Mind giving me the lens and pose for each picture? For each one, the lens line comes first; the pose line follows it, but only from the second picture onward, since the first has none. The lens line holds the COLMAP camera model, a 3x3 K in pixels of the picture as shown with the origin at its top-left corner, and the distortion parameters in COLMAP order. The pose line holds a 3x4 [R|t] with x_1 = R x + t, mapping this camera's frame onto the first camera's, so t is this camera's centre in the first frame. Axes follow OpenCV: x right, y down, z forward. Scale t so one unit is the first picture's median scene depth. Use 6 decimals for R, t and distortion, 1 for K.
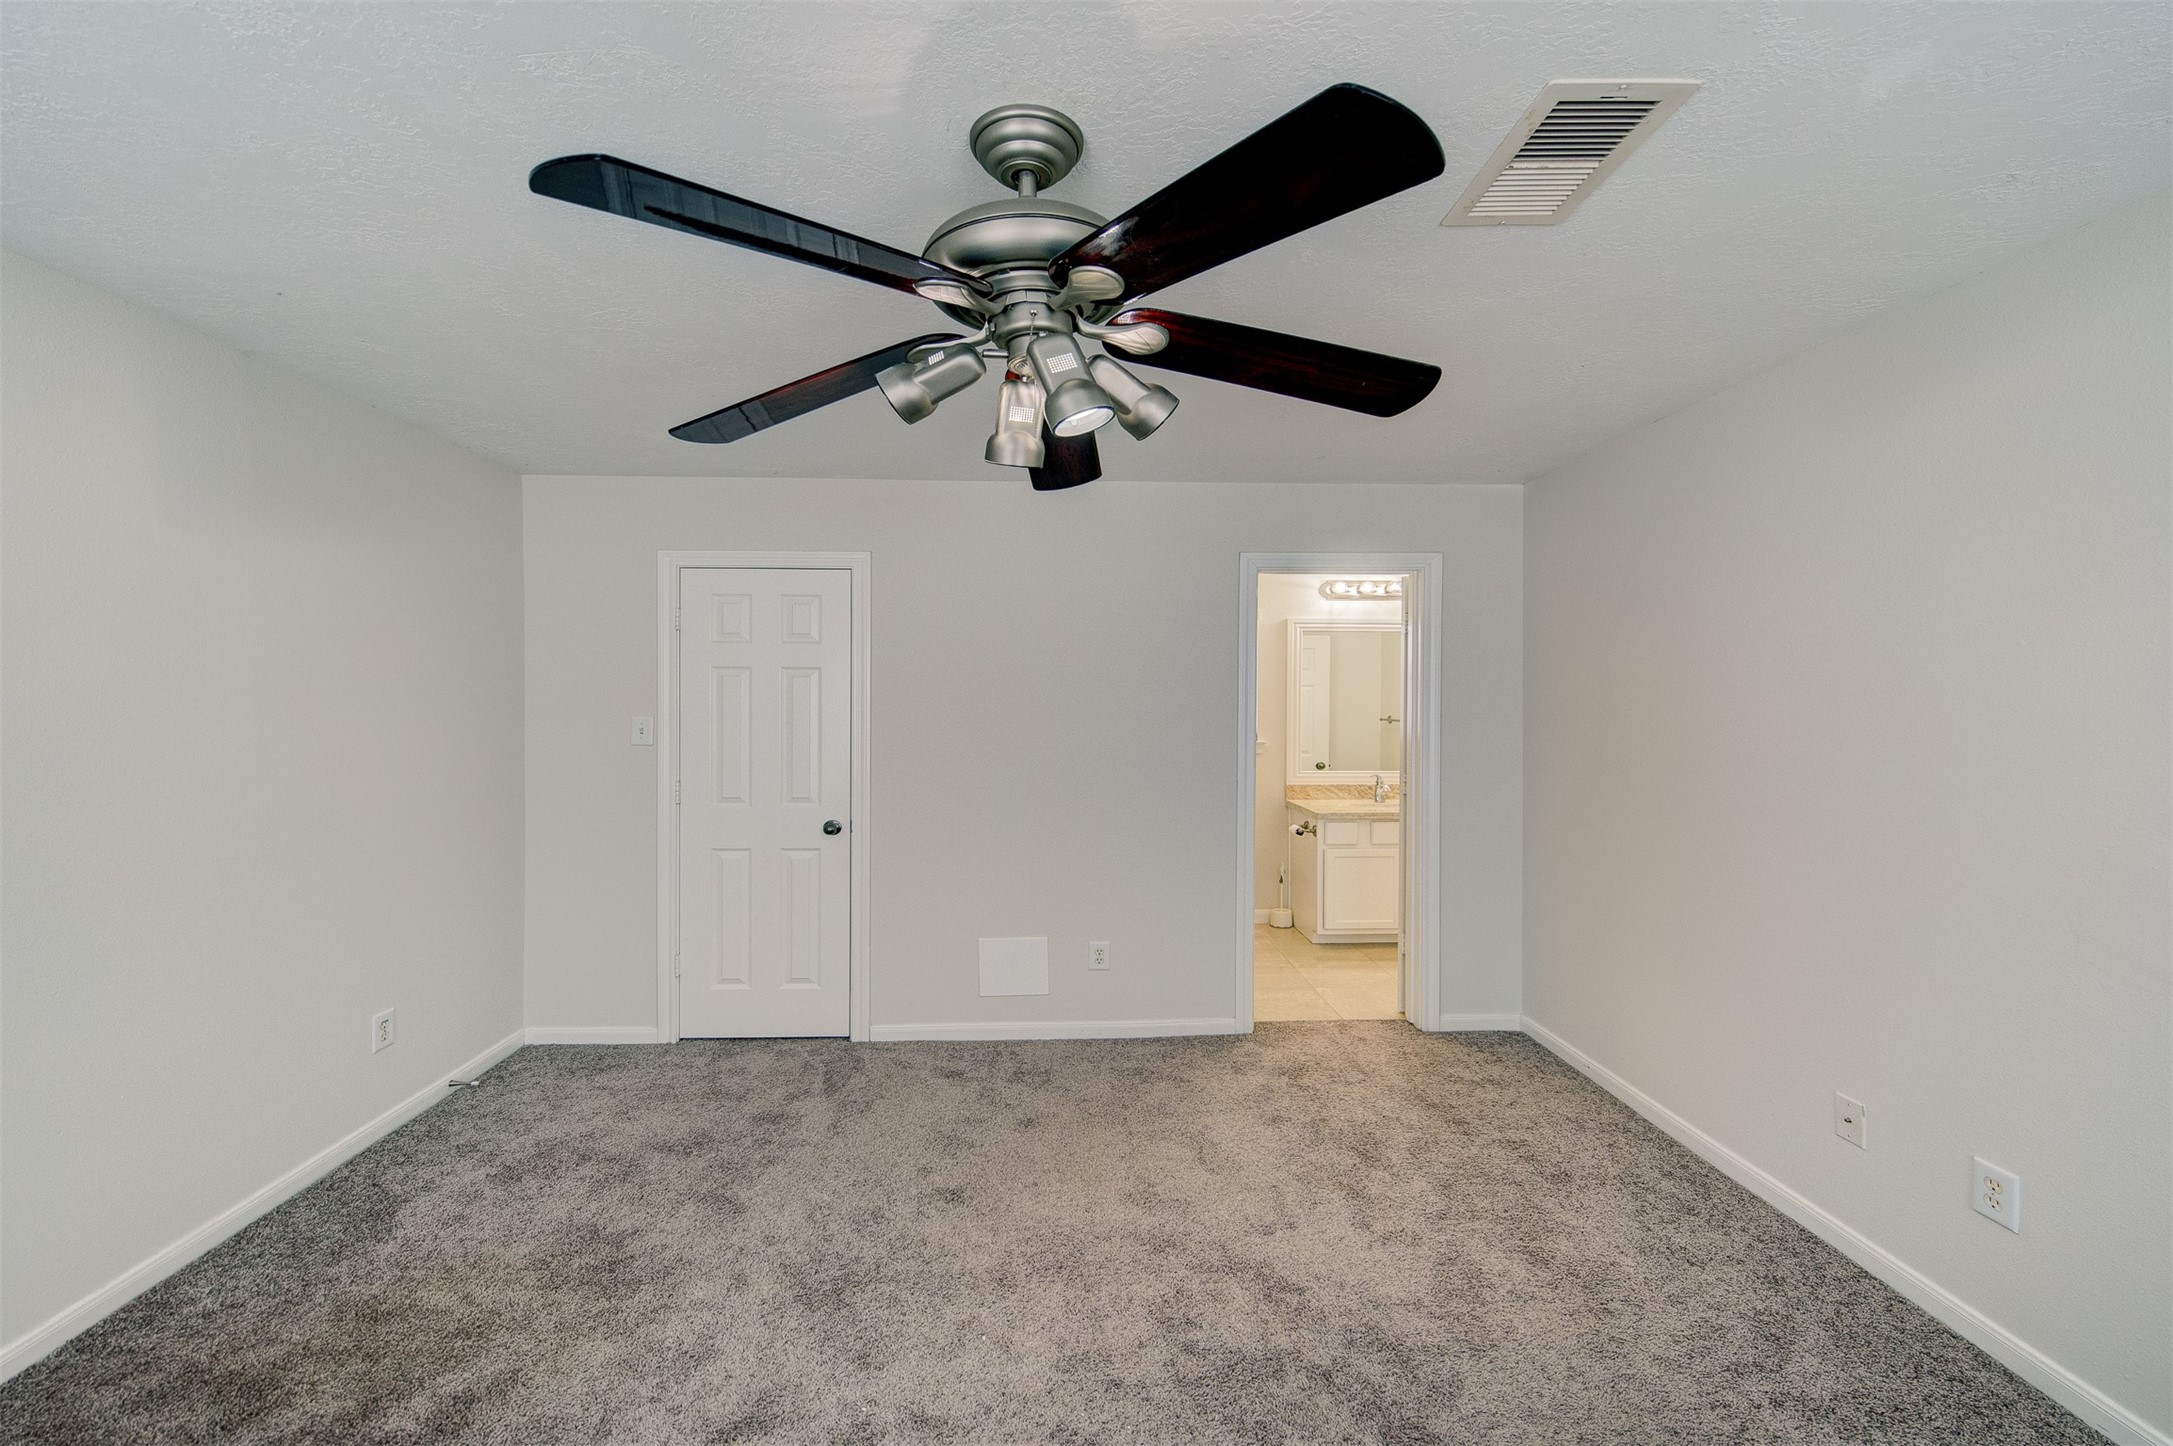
lens RADIAL K [[759.0, 0, 1086.5], [0, 759.0, 723.0], [0, 0, 1]] dist [0.006196, -0.001952]
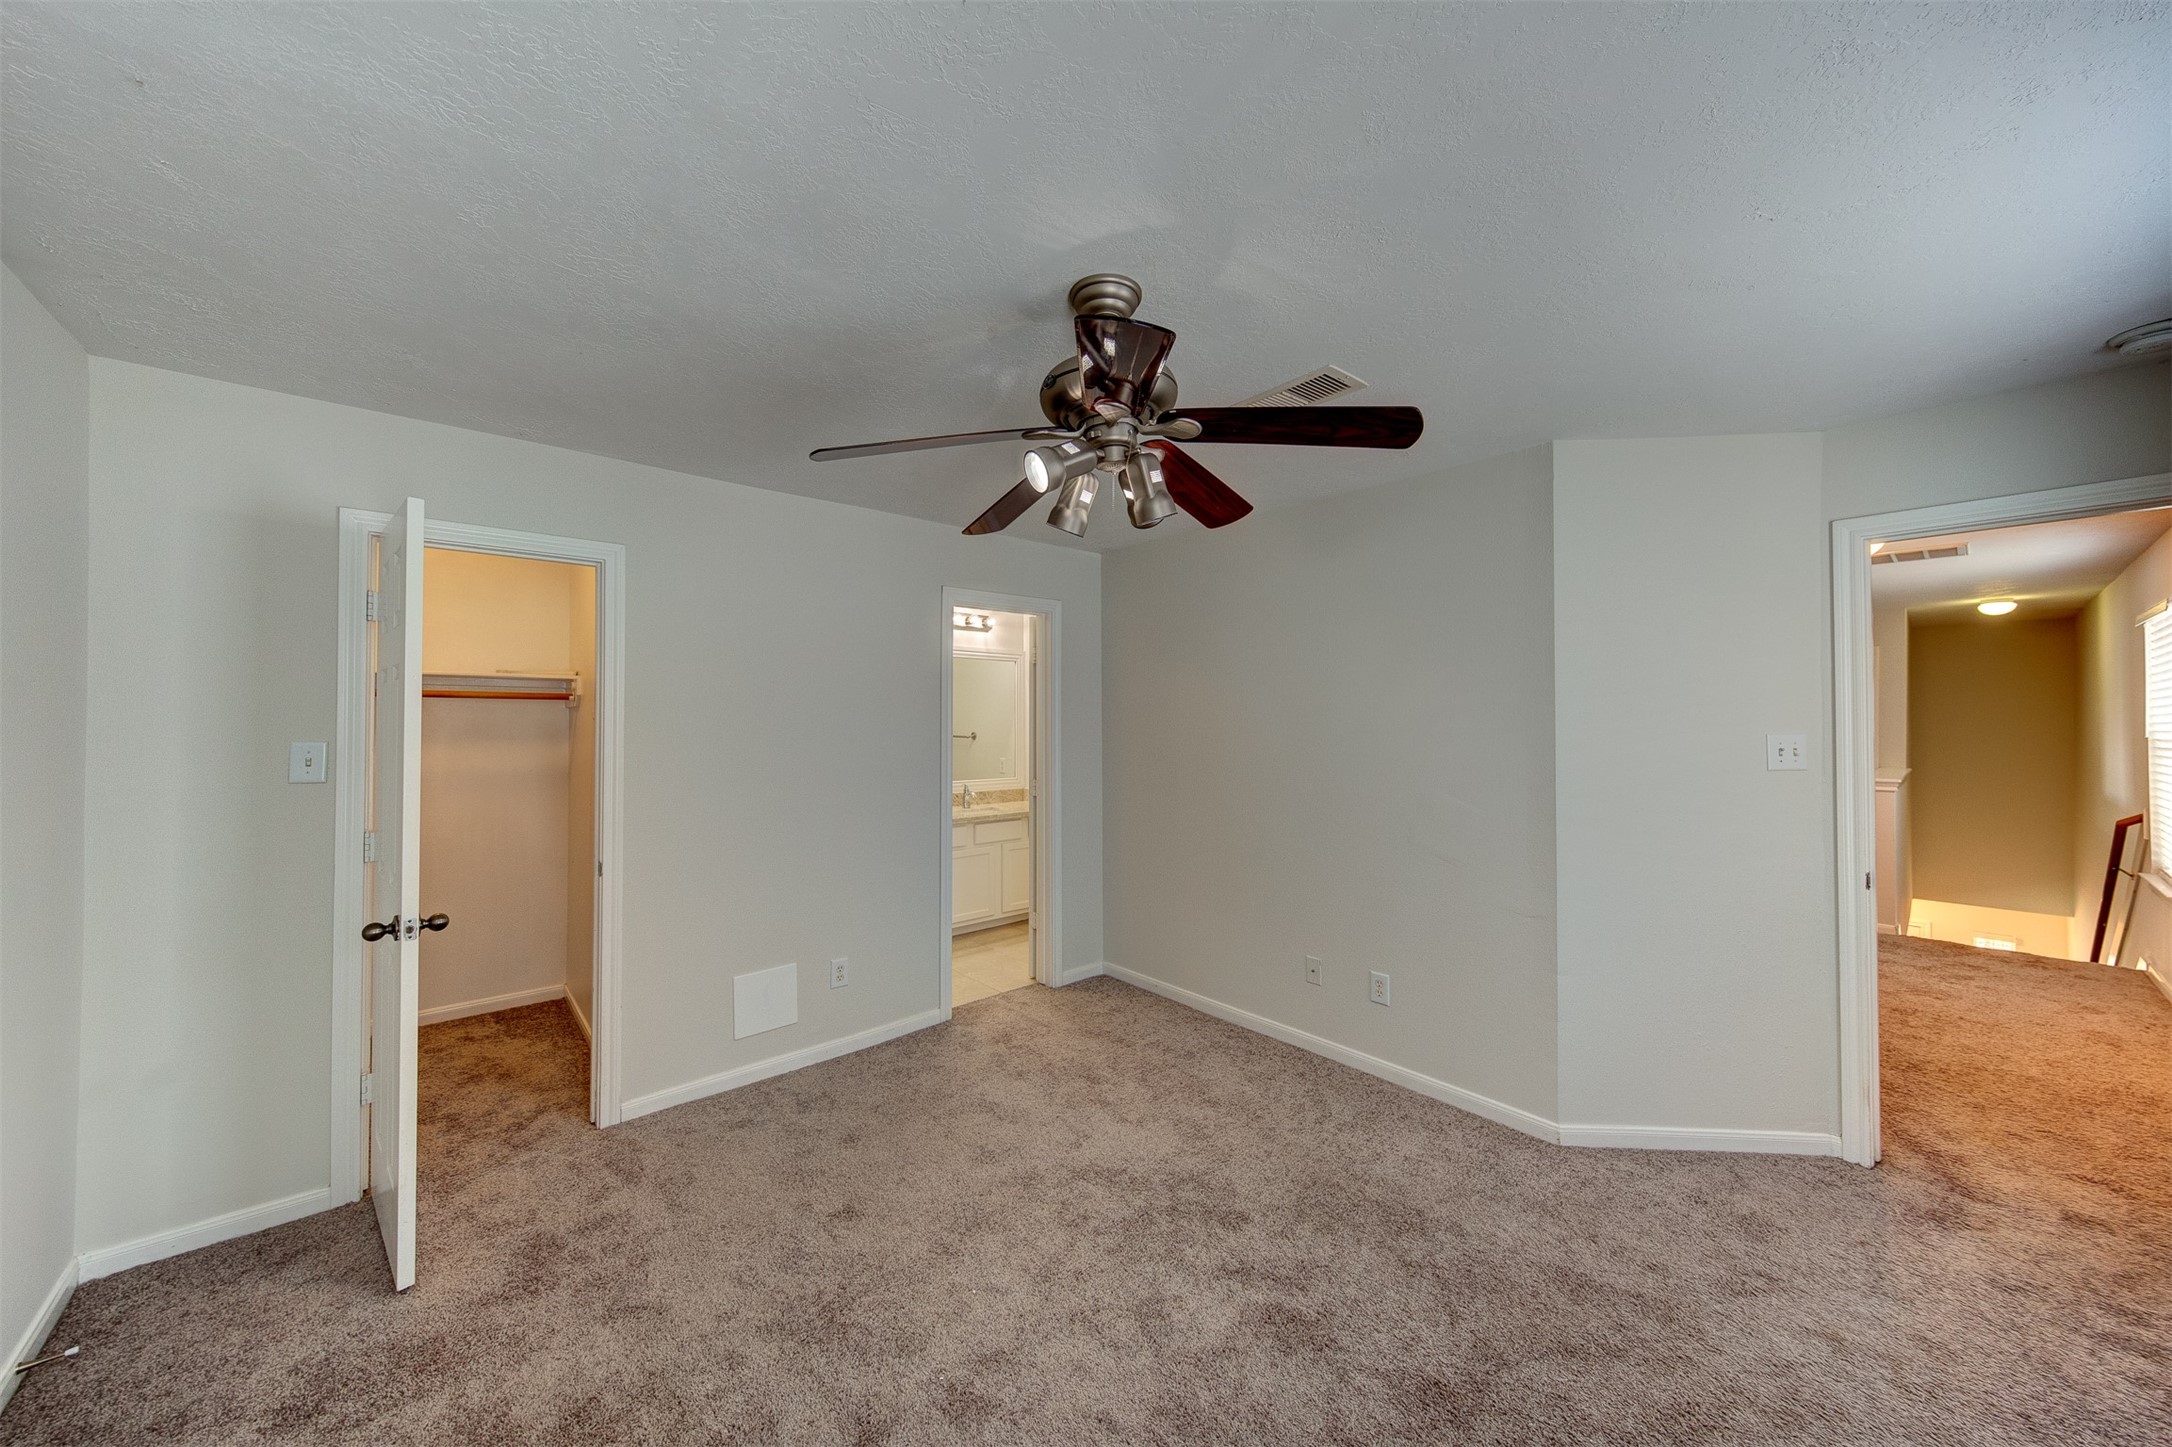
lens RADIAL K [[758.6, 0, 1086.0], [0, 758.6, 723.5], [0, 0, 1]] dist [0.006196, -0.001952]
pose [[0.777930, -0.004021, 0.628338, -0.425411], [0.018117, 0.999707, -0.016032, -0.001307], [-0.628090, 0.023856, 0.777775, 0.007238]]
